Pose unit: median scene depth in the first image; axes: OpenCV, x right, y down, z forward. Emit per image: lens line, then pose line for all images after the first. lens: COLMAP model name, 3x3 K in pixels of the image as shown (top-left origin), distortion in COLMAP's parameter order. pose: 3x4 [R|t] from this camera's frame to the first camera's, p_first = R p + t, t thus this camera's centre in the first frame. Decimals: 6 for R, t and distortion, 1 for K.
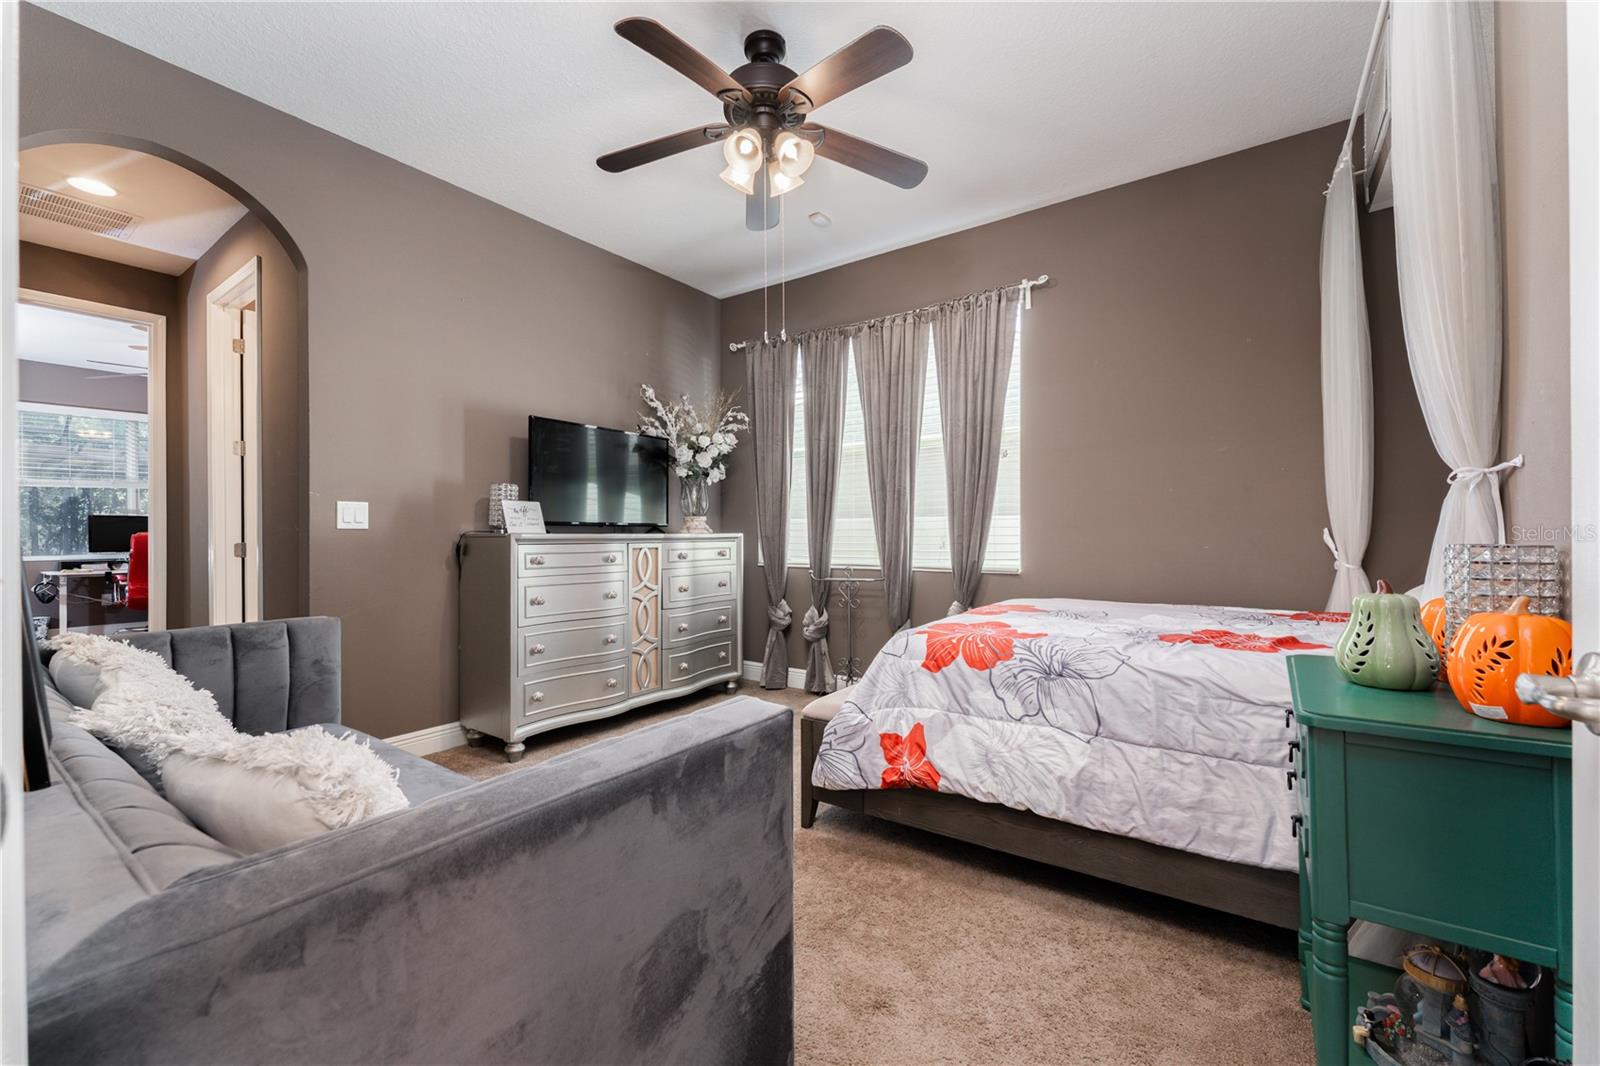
lens RADIAL K [[656.5, 0, 793.9], [0, 656.5, 532.8], [0, 0, 1]] dist [-0.006092, -0.000280]
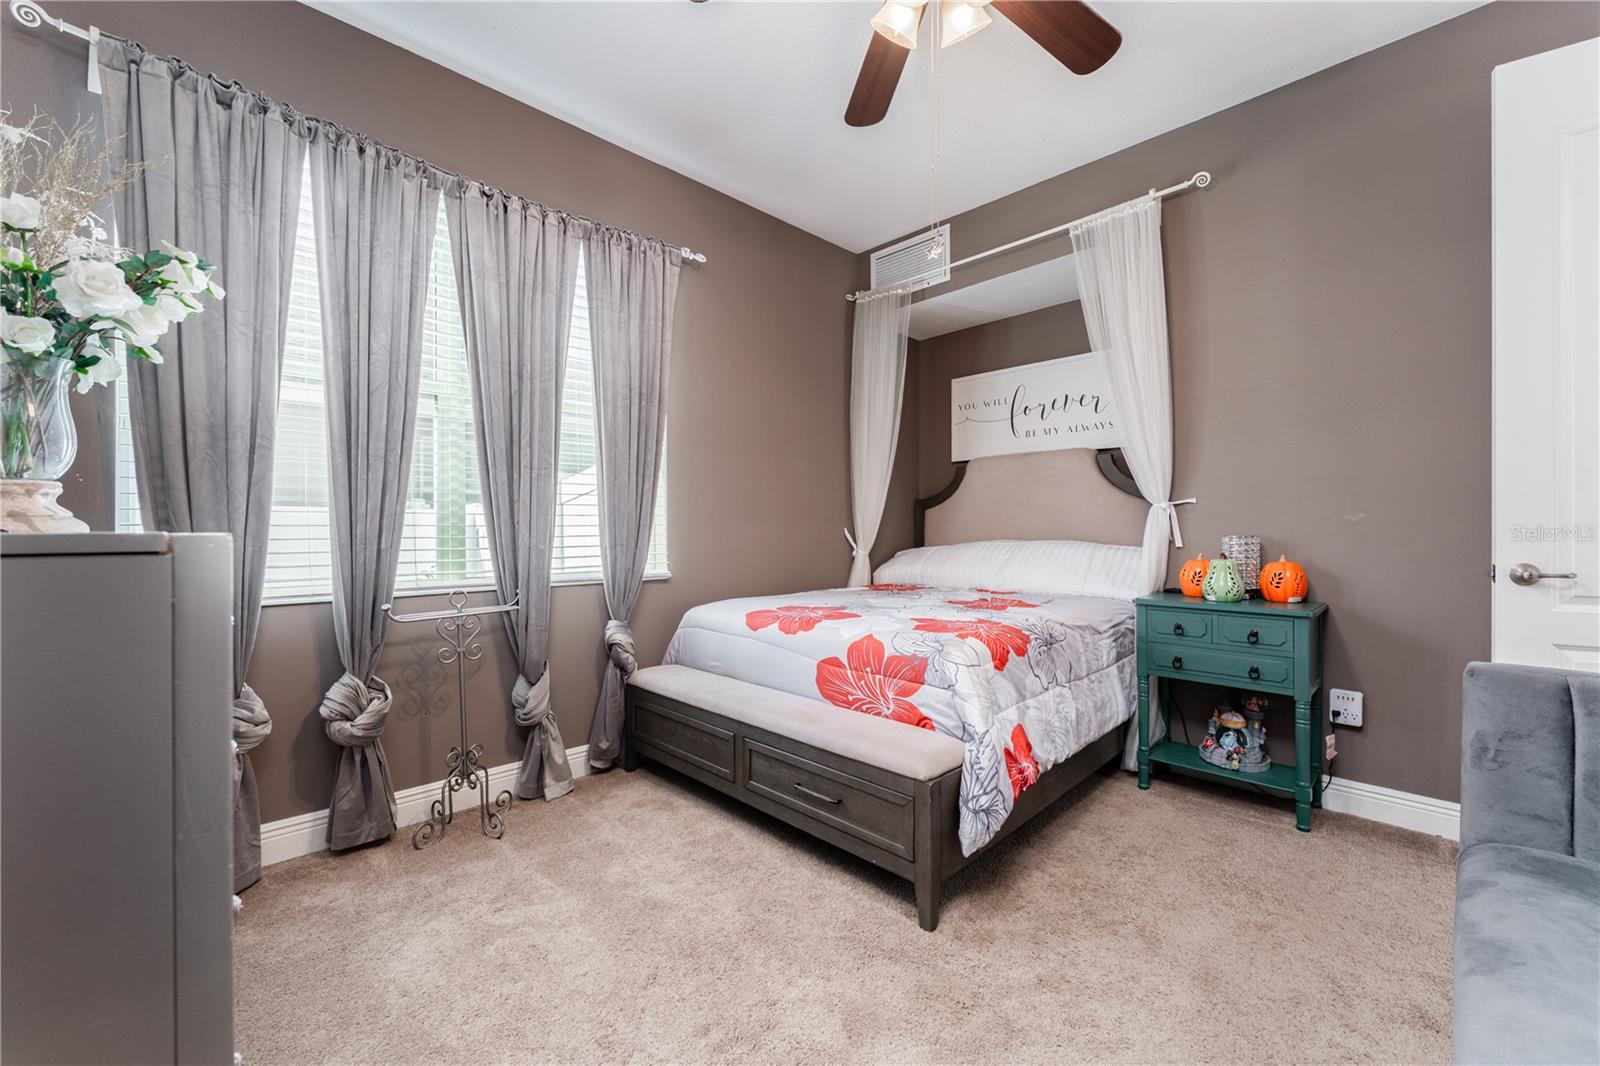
lens RADIAL K [[641.0, 0, 809.4], [0, 641.0, 533.7], [0, 0, 1]] dist [0.026077, 0.000032]
pose [[0.173003, -0.003866, 0.984914, -0.438398], [-0.000427, 0.999992, 0.004000, -0.000300], [-0.984921, -0.001112, 0.173000, 0.612649]]
